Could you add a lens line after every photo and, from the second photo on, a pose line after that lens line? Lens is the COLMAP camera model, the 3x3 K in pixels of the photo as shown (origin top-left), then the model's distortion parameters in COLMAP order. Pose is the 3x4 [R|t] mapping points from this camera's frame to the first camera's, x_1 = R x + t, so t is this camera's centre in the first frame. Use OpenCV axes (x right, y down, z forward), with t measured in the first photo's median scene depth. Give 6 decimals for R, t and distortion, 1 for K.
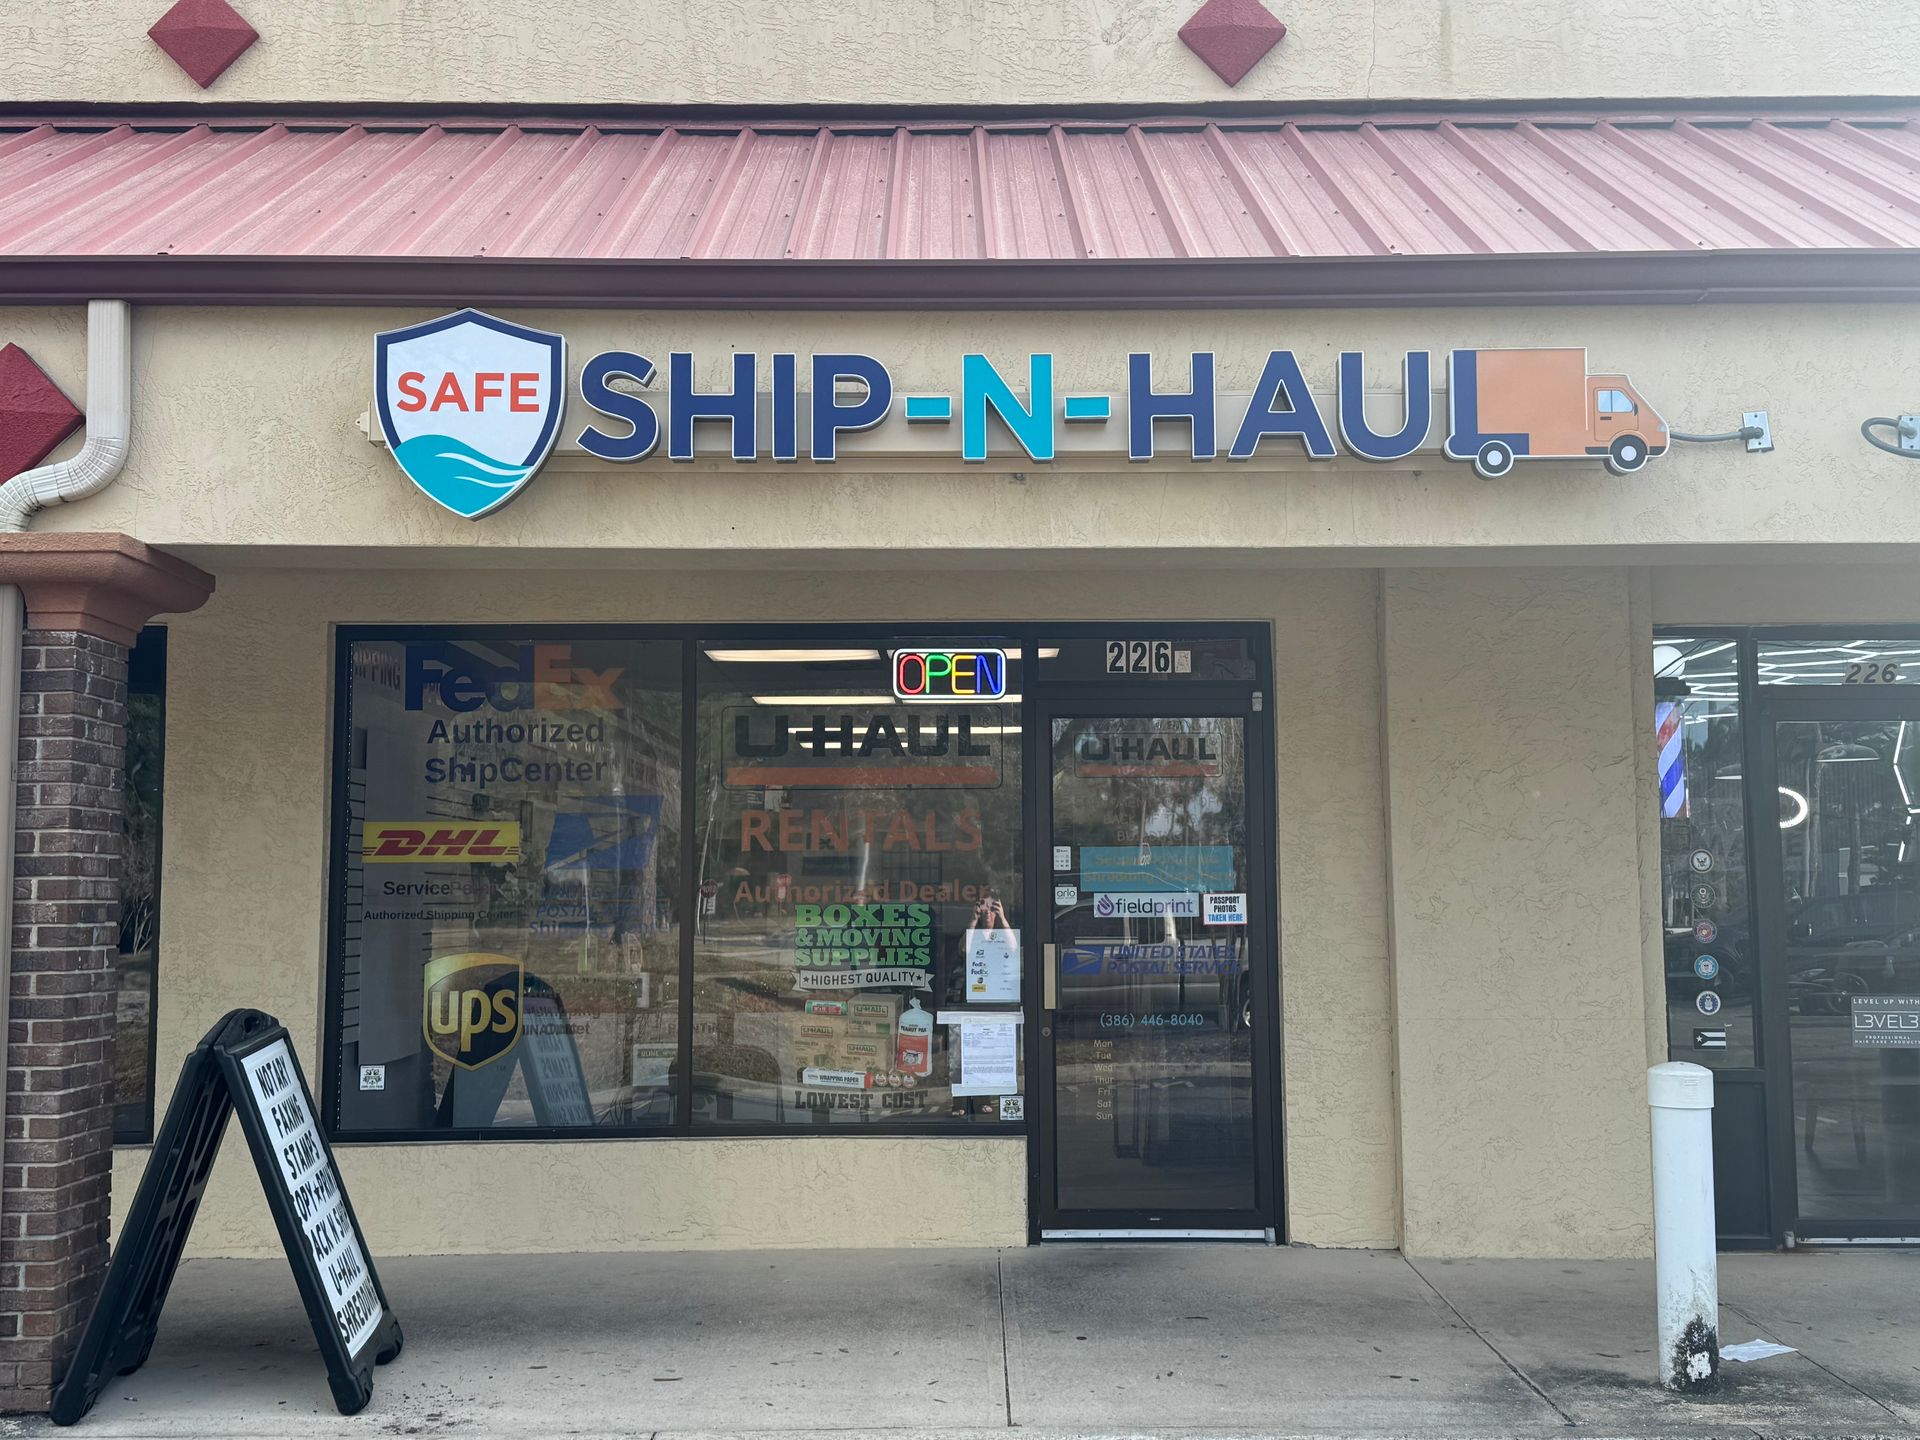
lens RADIAL K [[2111.3, 0, 978.2], [0, 2111.3, 709.7], [0, 0, 1]] dist [0.181058, -0.447430]
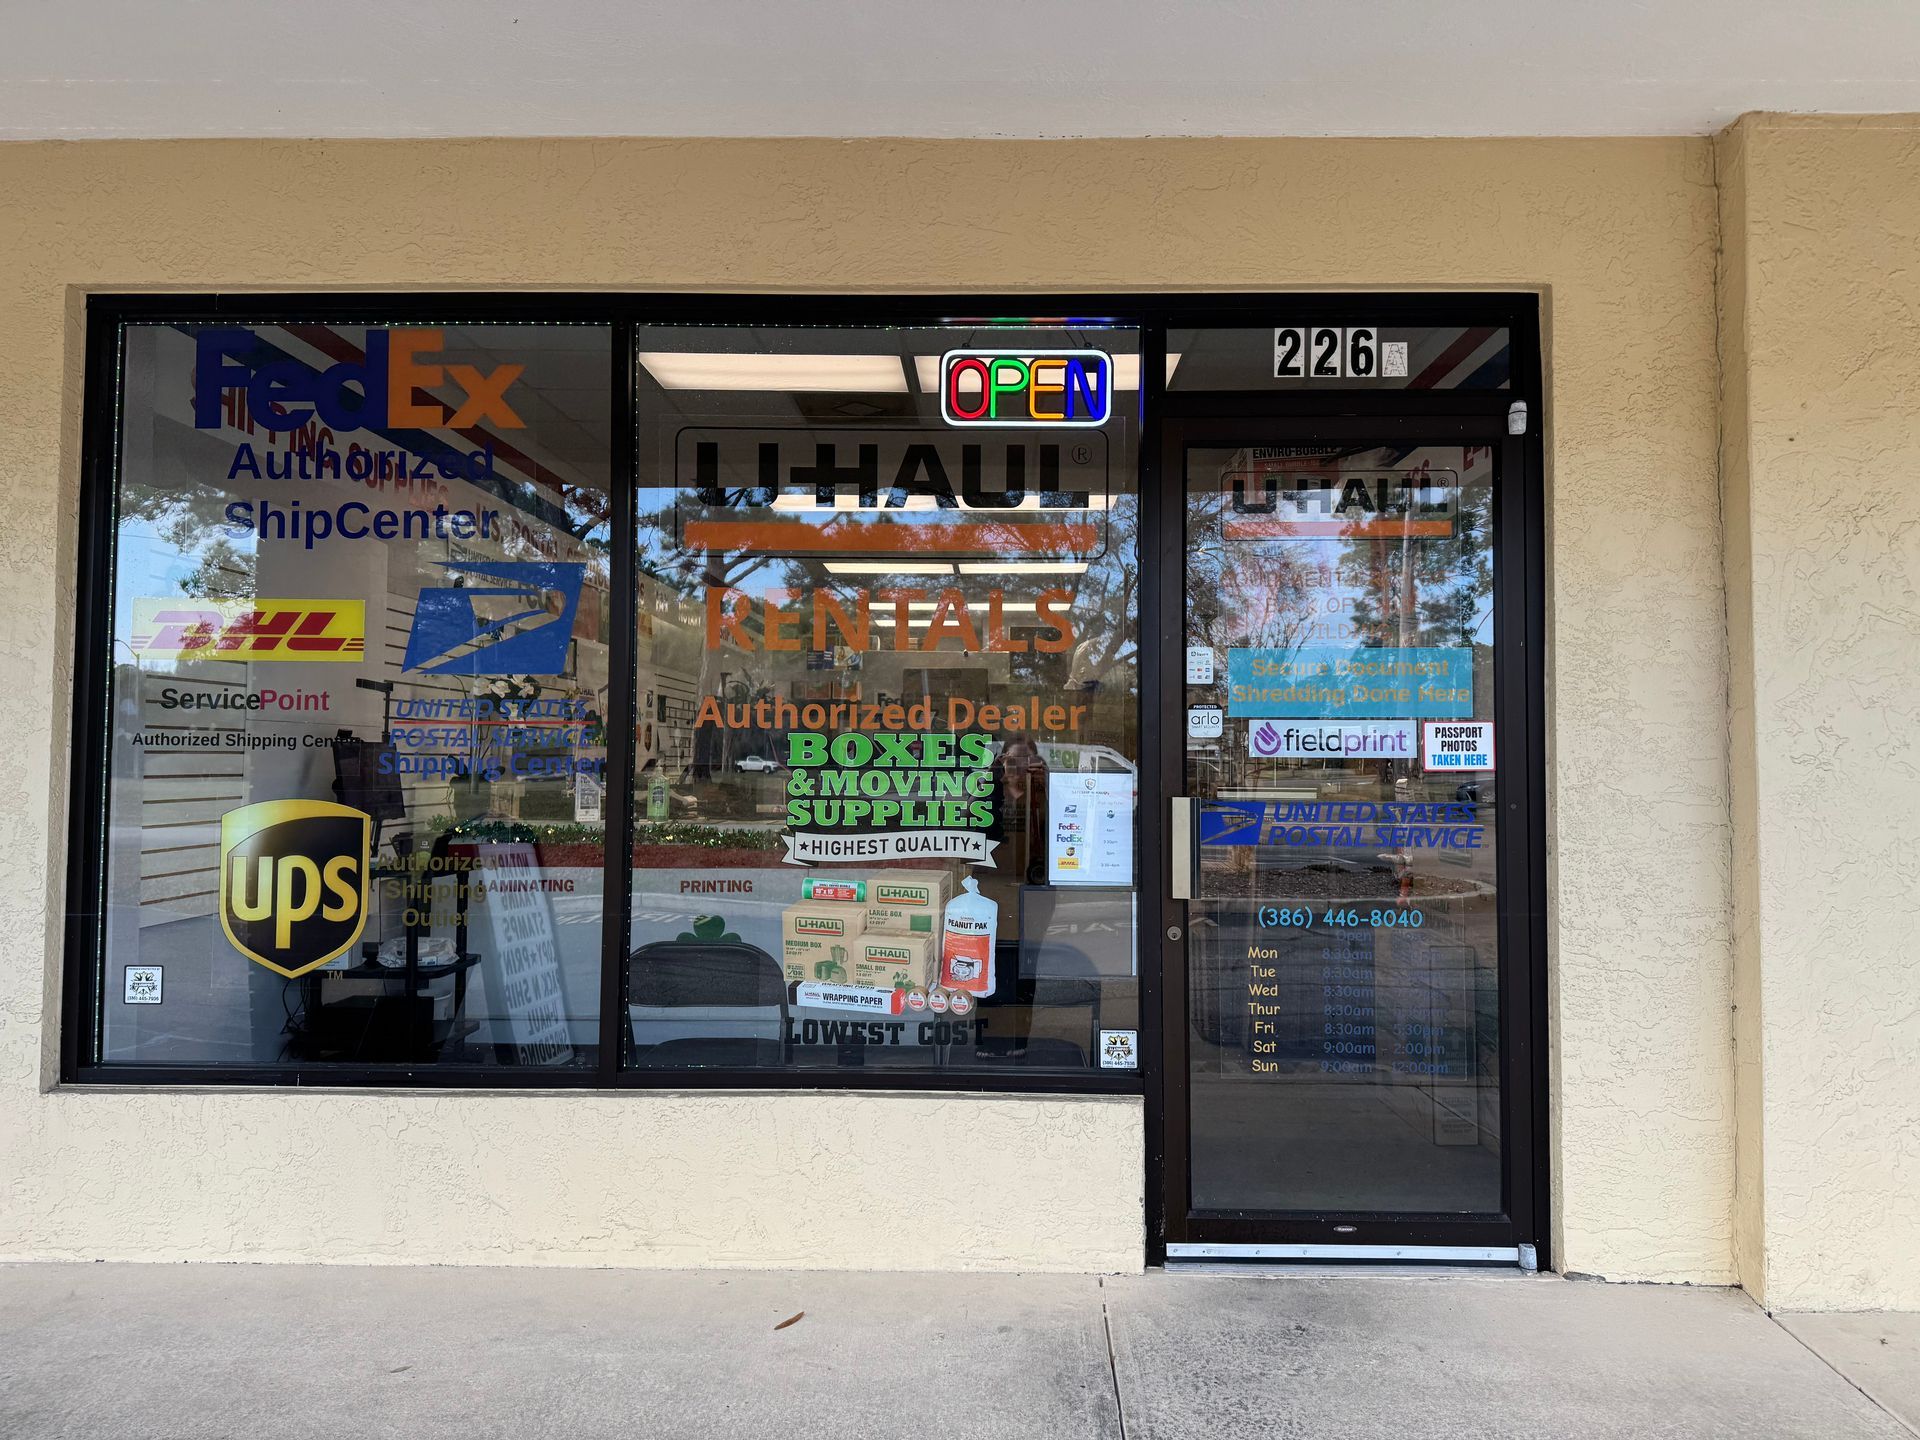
lens RADIAL K [[1336.4, 0, 960.0], [0, 1336.4, 720.0], [0, 0, 1]] dist [0.155982, -0.276718]
pose [[0.999282, 0.009805, -0.036588, -0.018408], [-0.007540, 0.998076, 0.061534, 0.063073], [0.037121, -0.061214, 0.997434, 0.596549]]
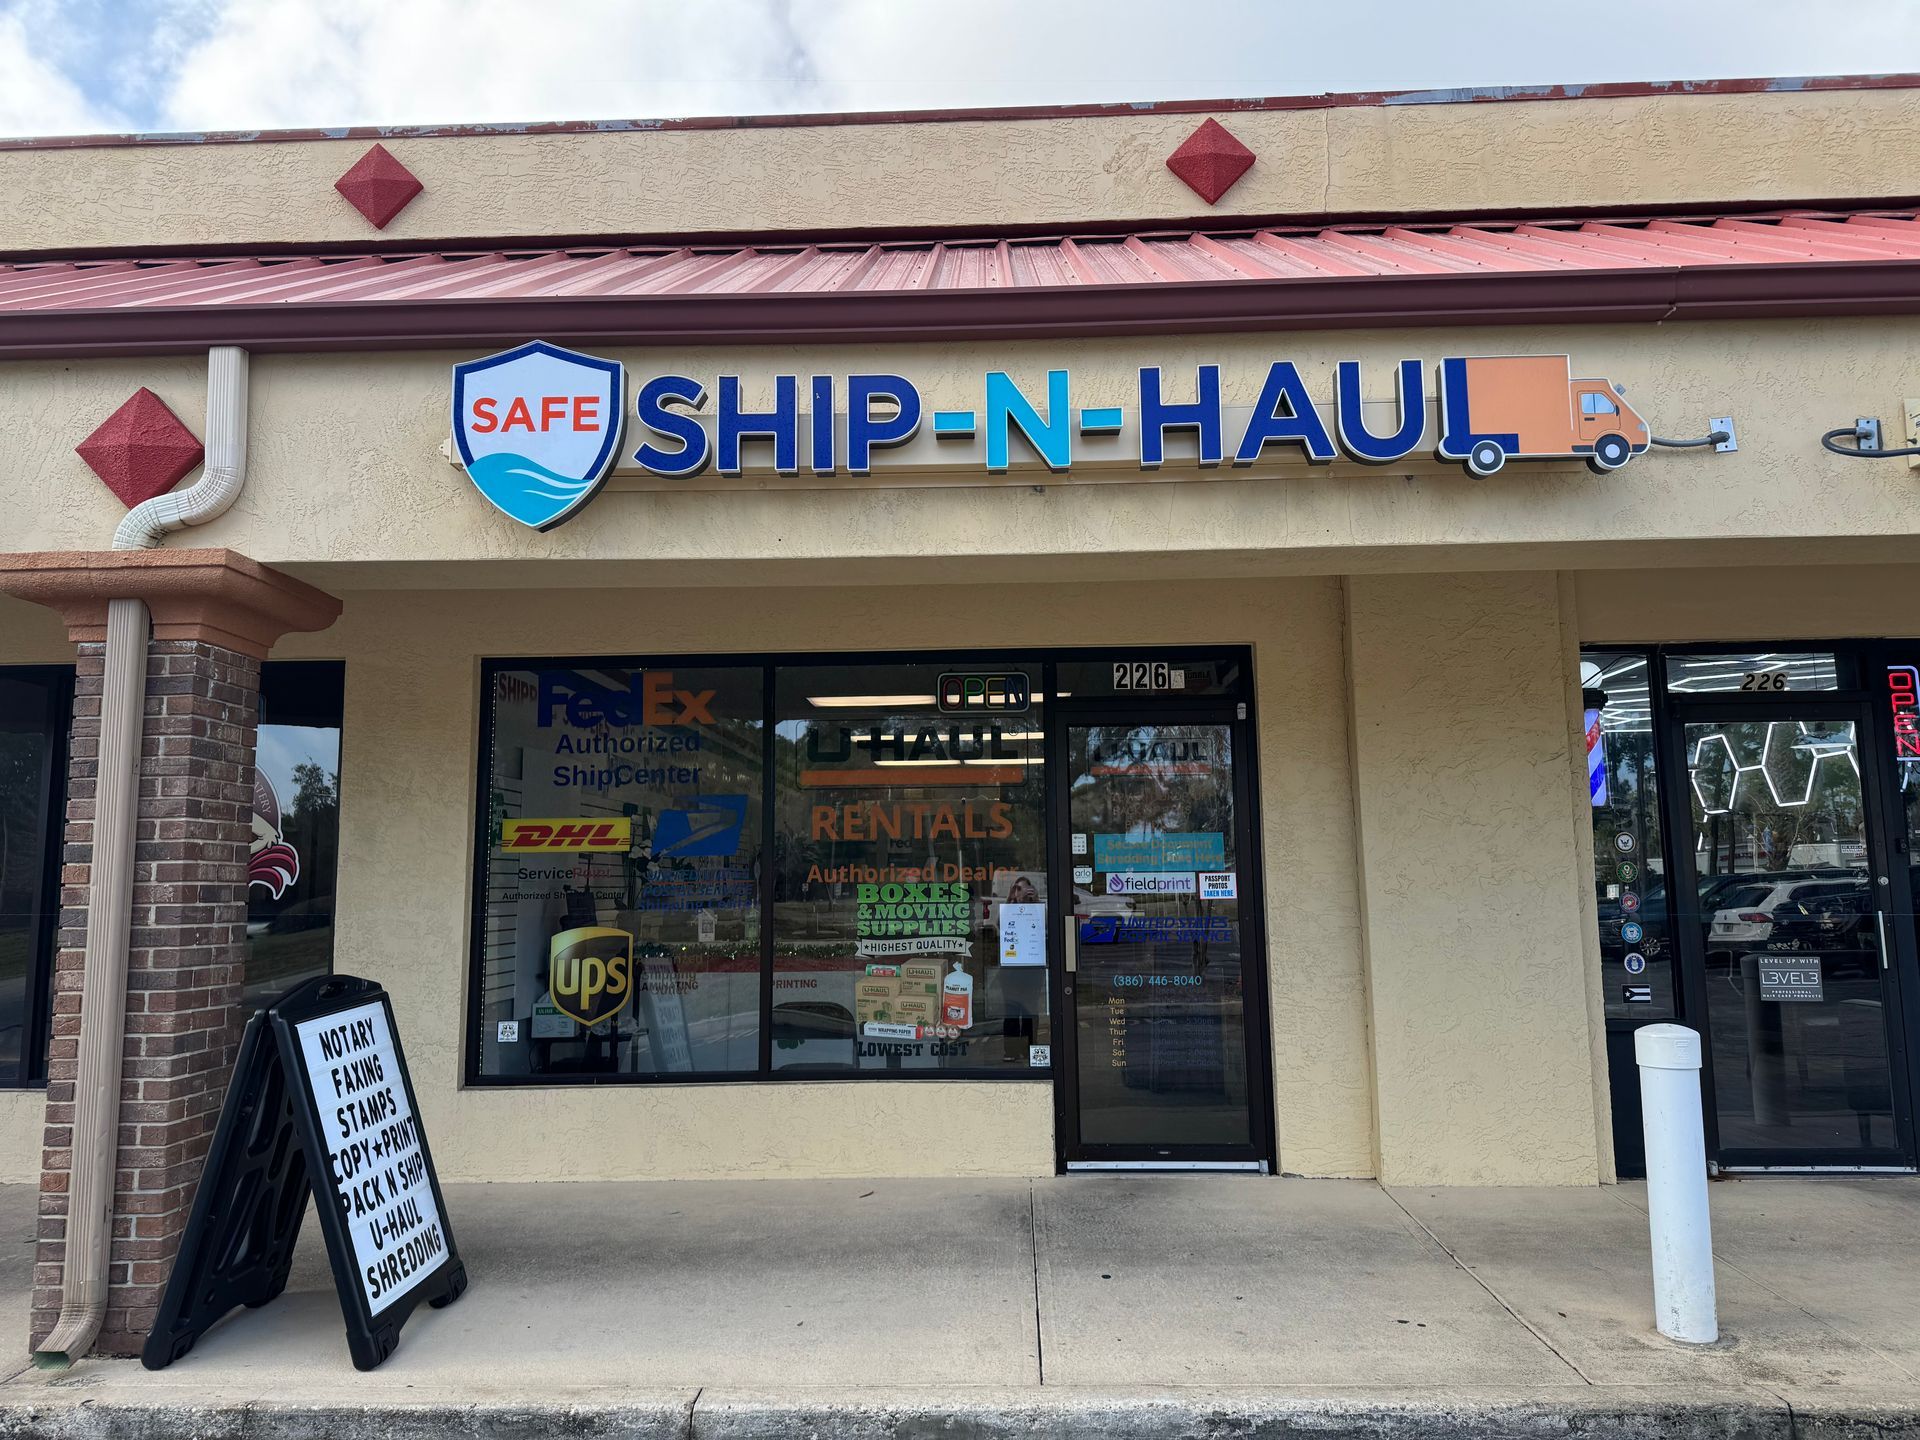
lens RADIAL K [[1336.4, 0, 960.0], [0, 1336.4, 720.0], [0, 0, 1]] dist [0.155982, -0.276718]
pose [[0.999098, -0.012216, -0.040663, 0.004099], [0.010789, 0.999325, -0.035123, 0.026483], [0.041064, 0.034653, 0.998555, 0.241943]]
